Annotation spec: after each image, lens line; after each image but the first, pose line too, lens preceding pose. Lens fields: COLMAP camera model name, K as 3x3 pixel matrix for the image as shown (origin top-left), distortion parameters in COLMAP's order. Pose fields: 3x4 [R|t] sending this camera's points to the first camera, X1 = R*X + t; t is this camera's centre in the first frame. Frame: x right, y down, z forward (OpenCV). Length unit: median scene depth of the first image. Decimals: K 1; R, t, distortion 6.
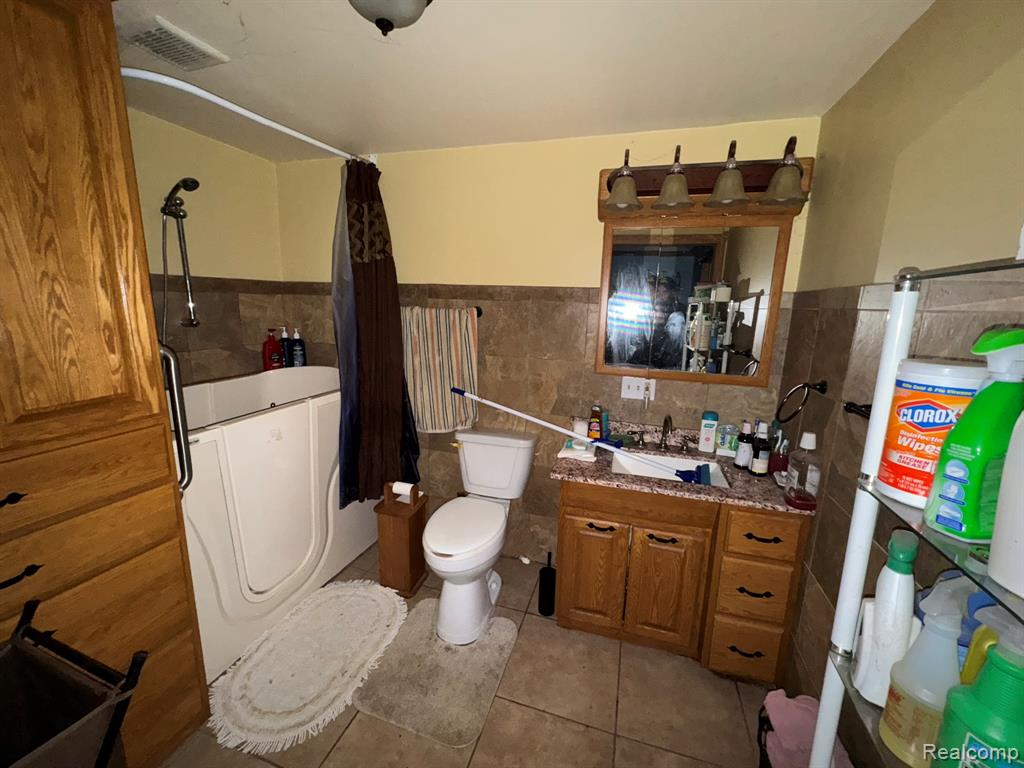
lens RADIAL K [[408.2, 0, 512.8], [0, 408.2, 383.9], [0, 0, 1]] dist [0.000630, 0.000203]
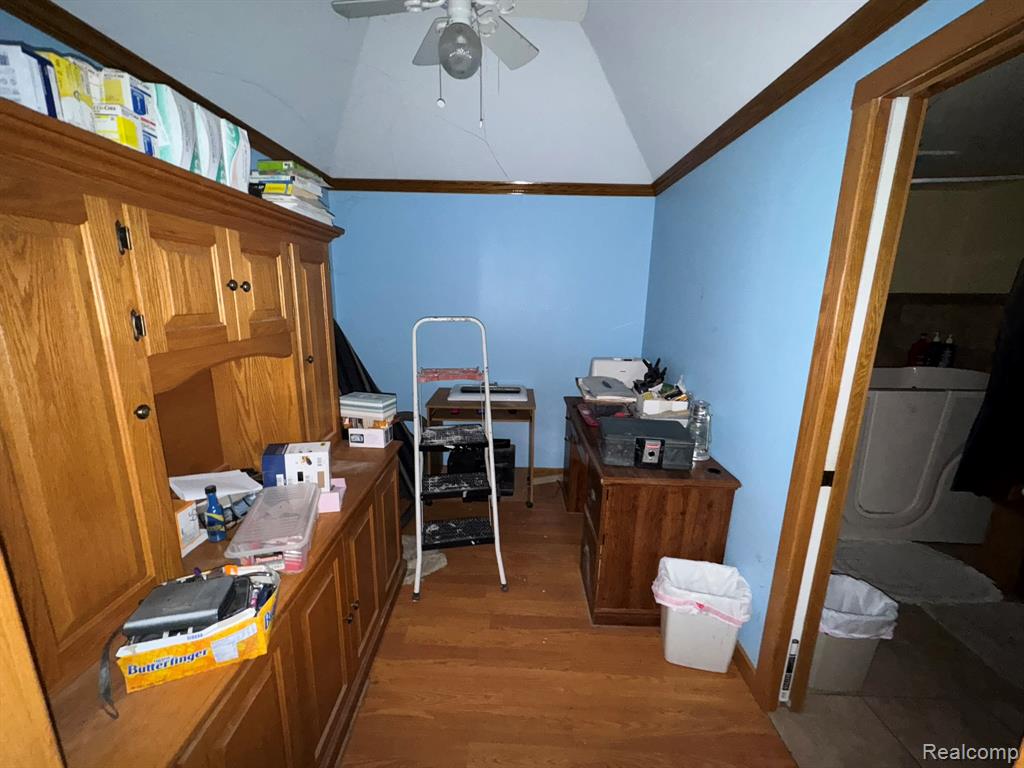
lens RADIAL K [[408.2, 0, 507.6], [0, 408.2, 384.6], [0, 0, 1]] dist [0.000630, 0.000203]
pose [[0.284075, 0.184721, -0.940840, 0.245388], [-0.191862, 0.972371, 0.132981, 0.096204], [0.939410, 0.142735, 0.311667, -0.560661]]
